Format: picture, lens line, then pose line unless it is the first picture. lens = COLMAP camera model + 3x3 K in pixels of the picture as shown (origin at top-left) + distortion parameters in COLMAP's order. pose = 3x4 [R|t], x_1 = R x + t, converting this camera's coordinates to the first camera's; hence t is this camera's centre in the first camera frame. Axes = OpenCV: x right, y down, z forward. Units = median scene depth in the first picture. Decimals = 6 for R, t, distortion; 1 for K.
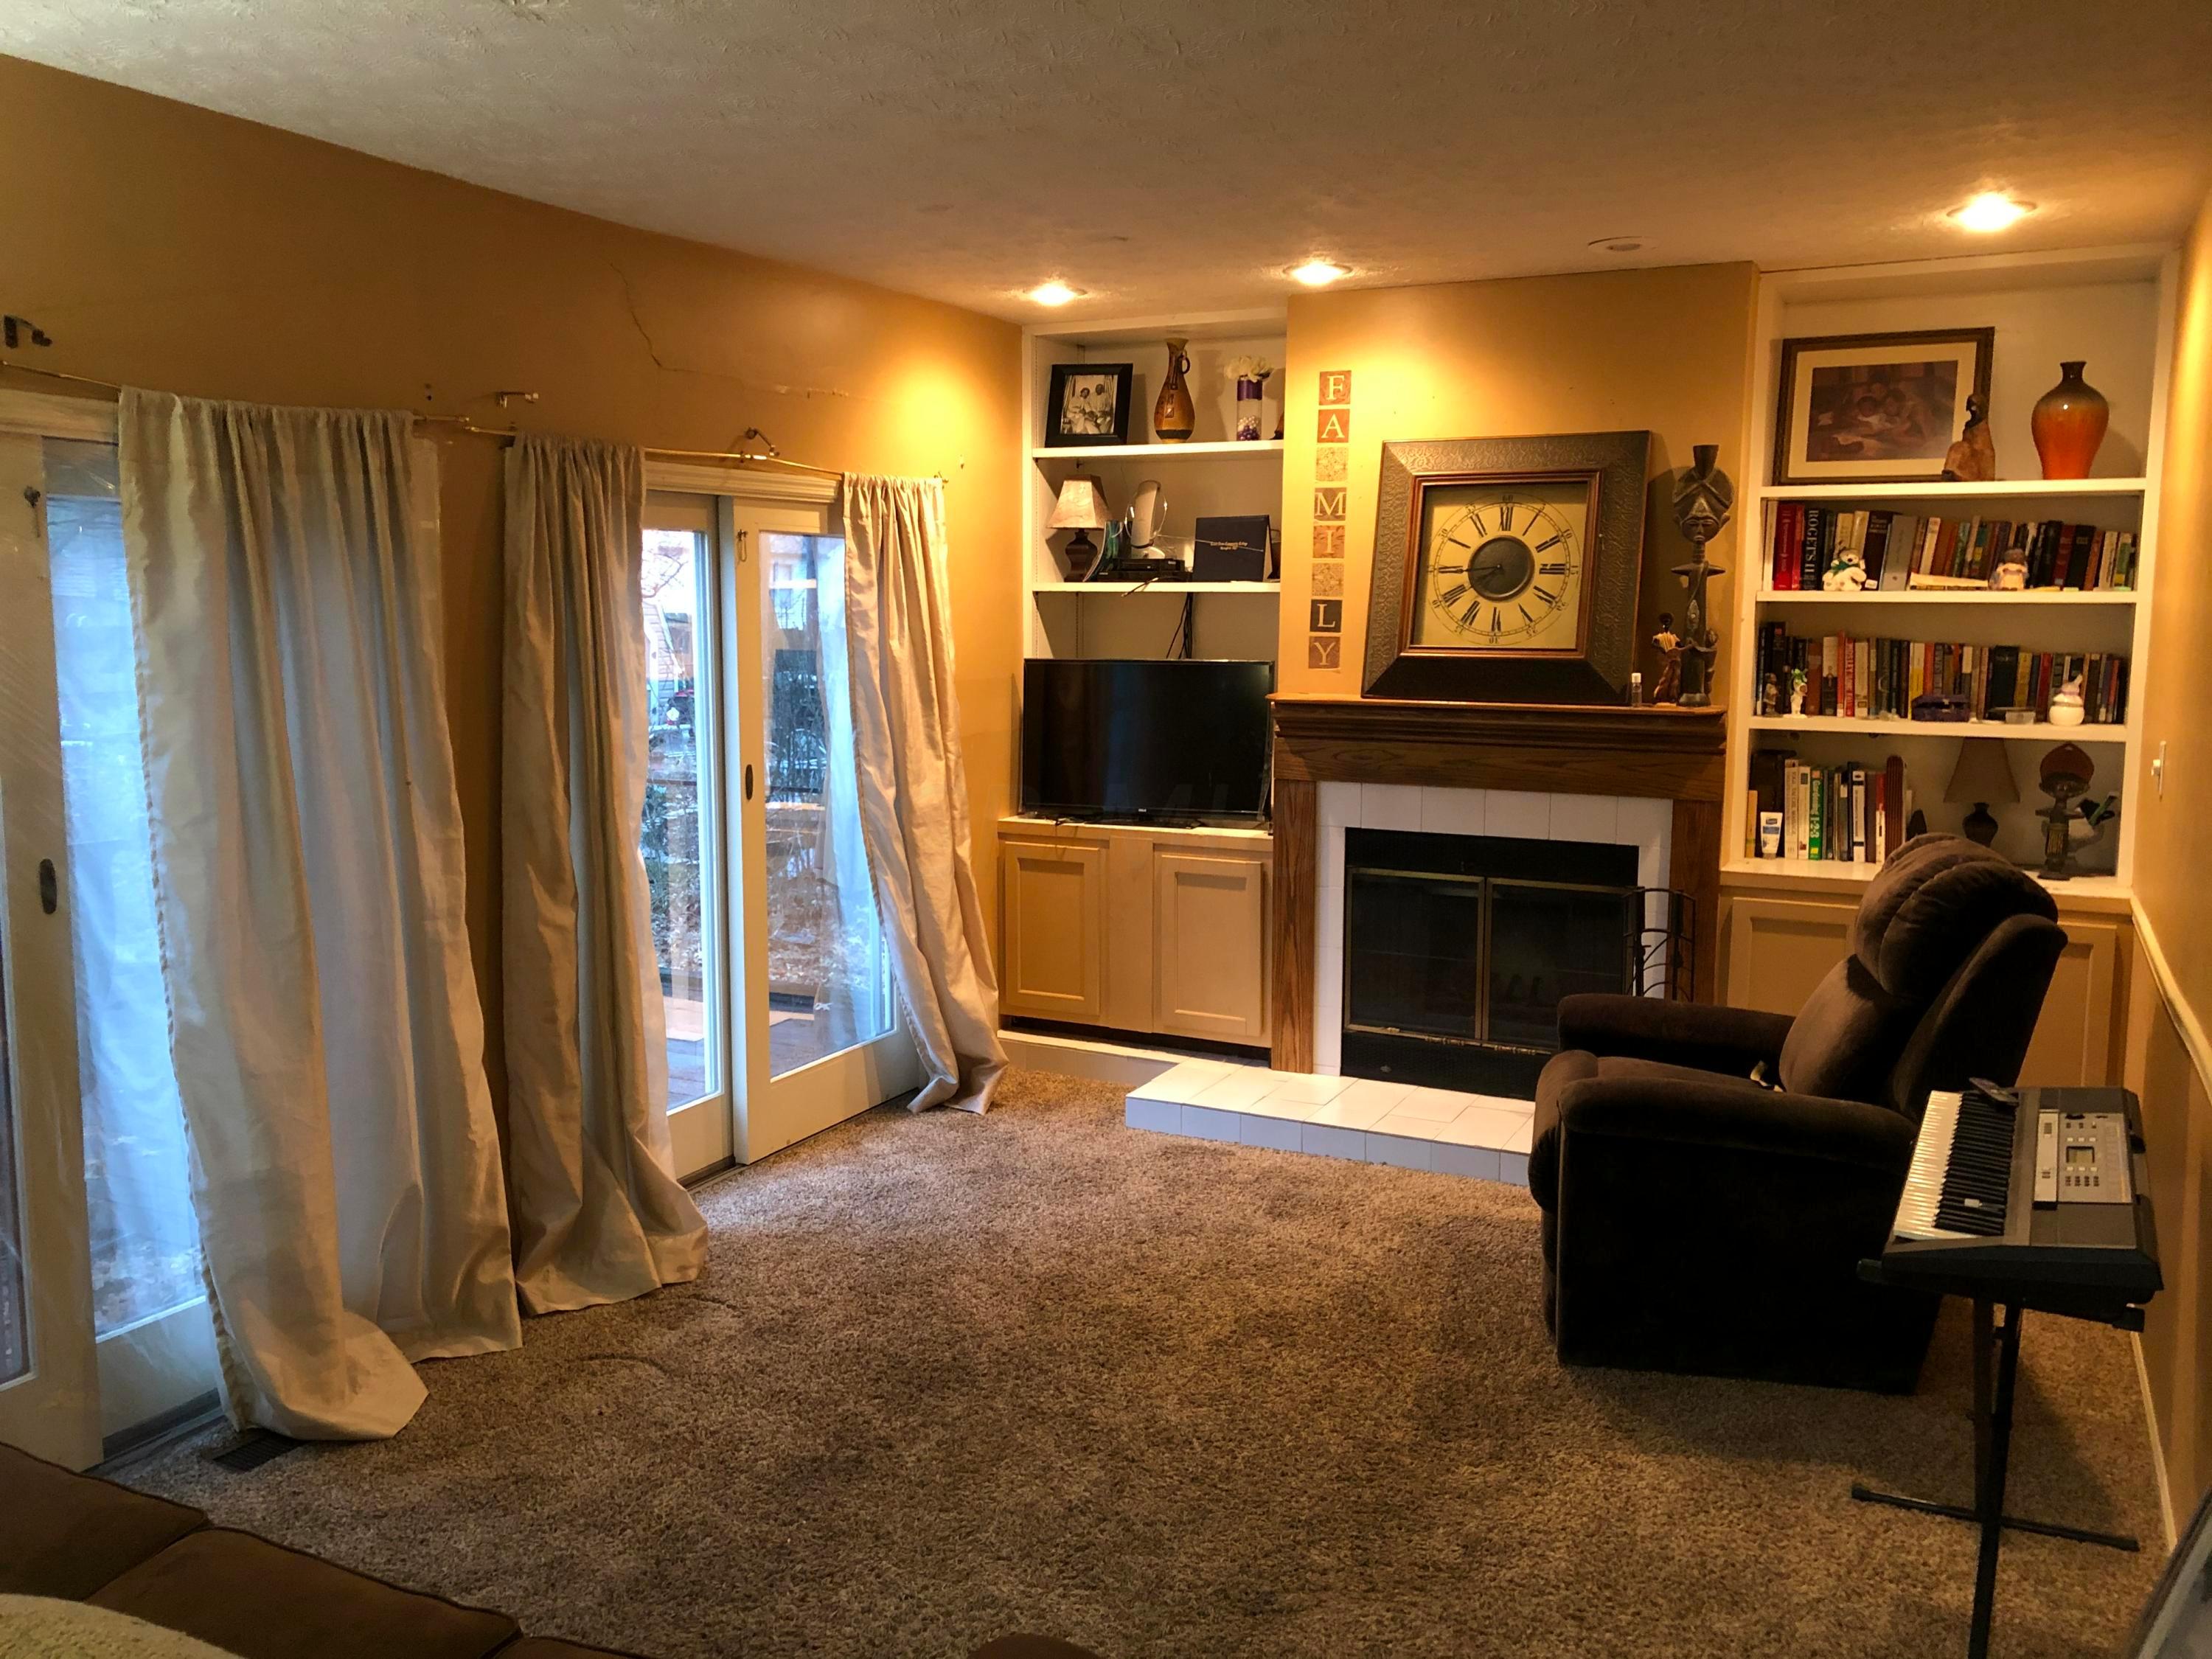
lens RADIAL K [[1800.9, 0, 1103.5], [0, 1800.9, 821.2], [0, 0, 1]] dist [0.044985, -0.035391]
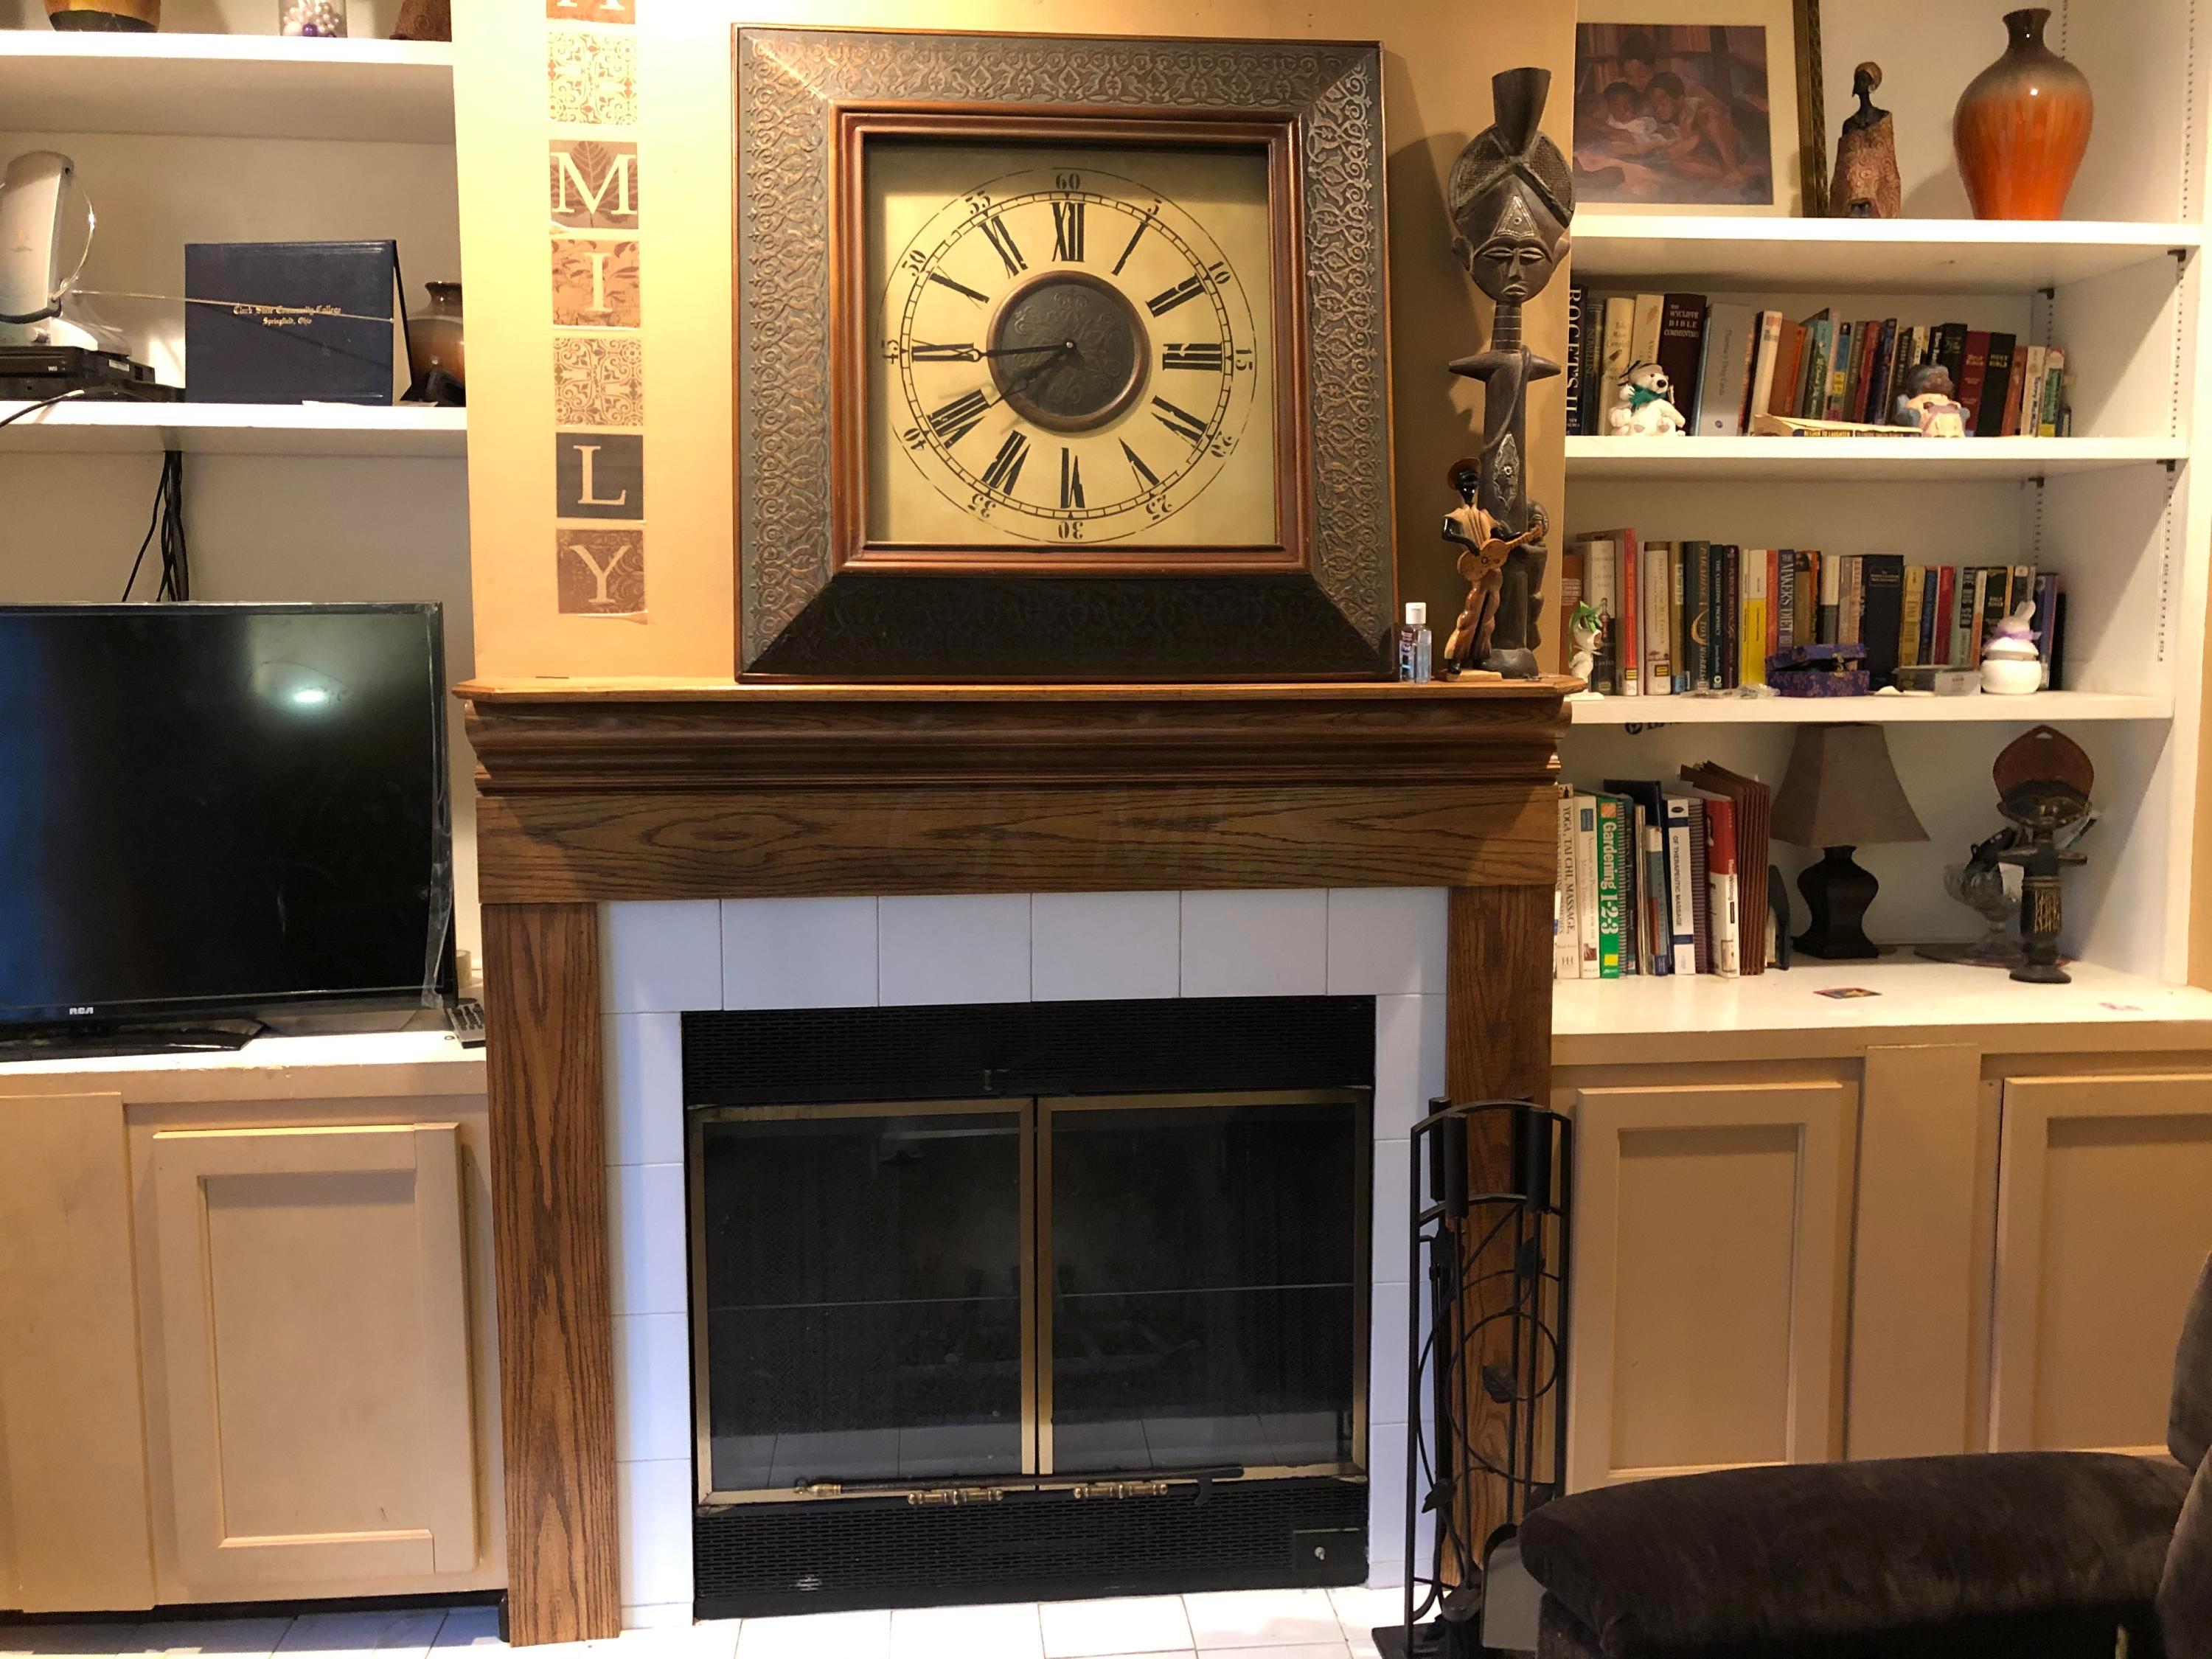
lens RADIAL K [[1800.9, 0, 1094.7], [0, 1800.9, 805.0], [0, 0, 1]] dist [0.044985, -0.035391]
pose [[0.853002, -0.061238, 0.518303, 0.008788], [0.072891, 0.997338, -0.002124, -0.037457], [-0.516793, 0.039592, 0.855194, 0.655784]]
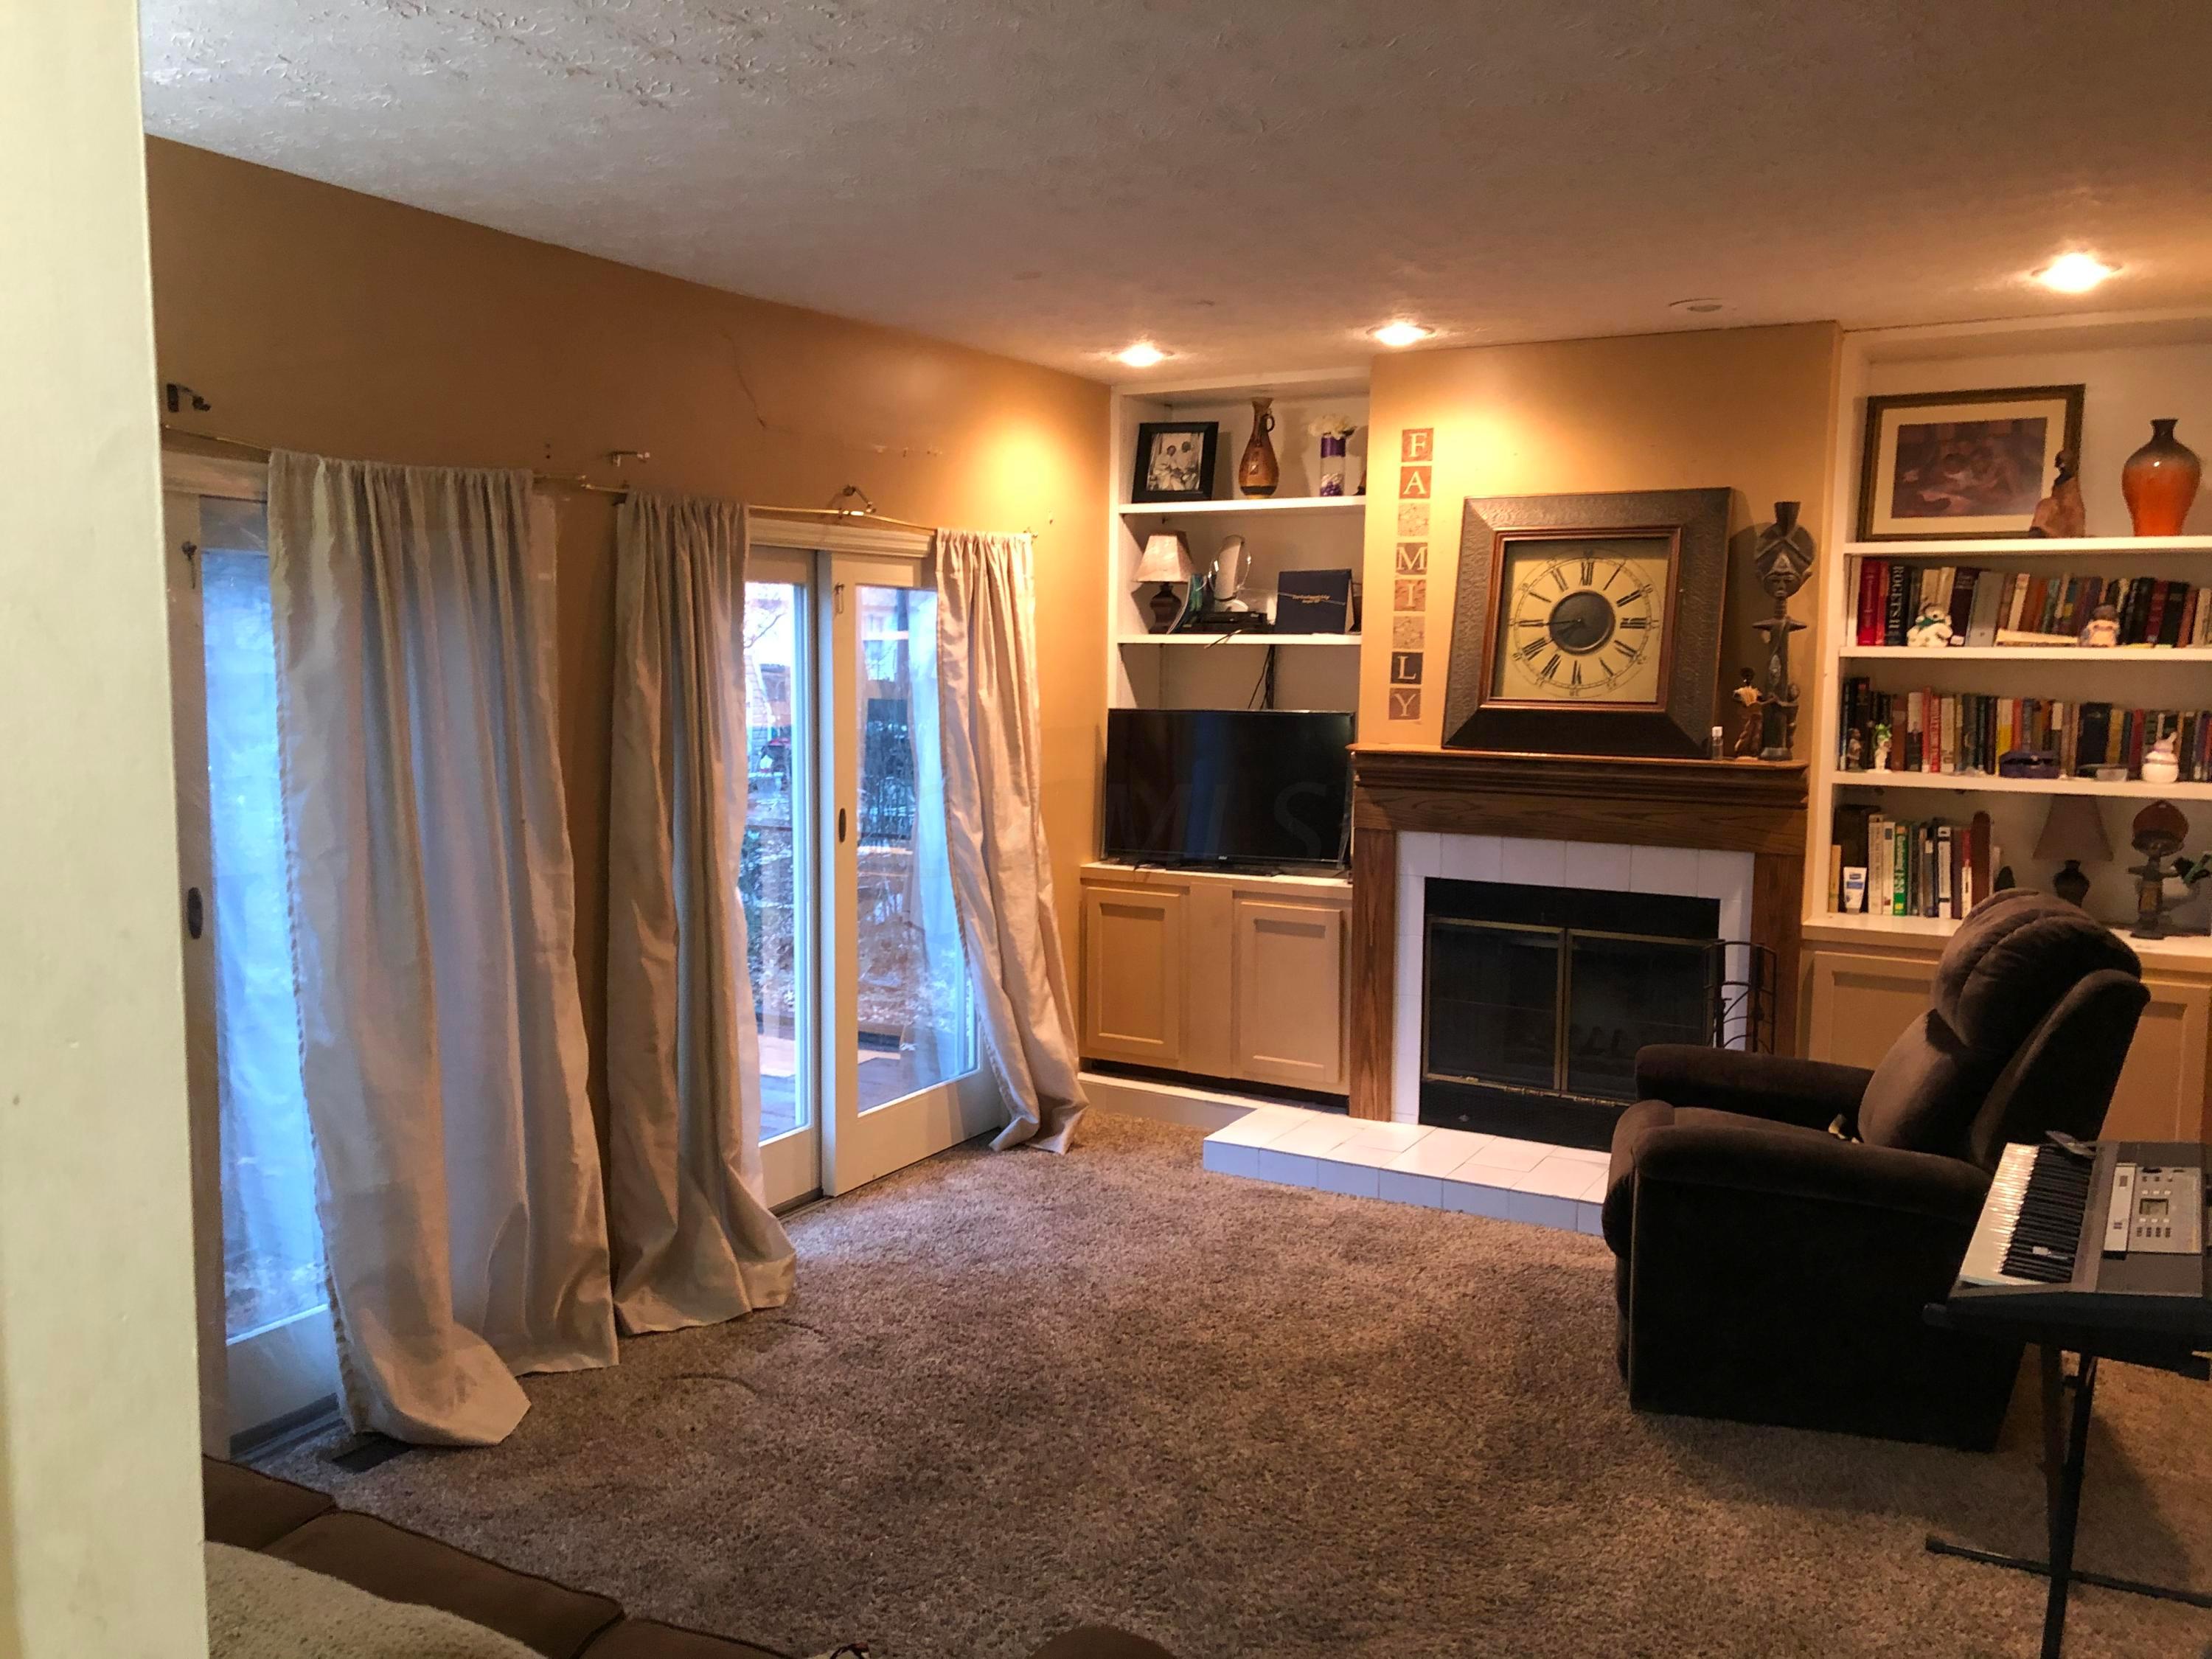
lens RADIAL K [[1800.9, 0, 1086.5], [0, 1800.9, 829.9], [0, 0, 1]] dist [0.044985, -0.035391]
pose [[0.998350, 0.011034, -0.056344, 0.001830], [-0.012395, 0.999638, -0.023877, 0.003694], [0.056060, 0.024536, 0.998126, -0.022599]]
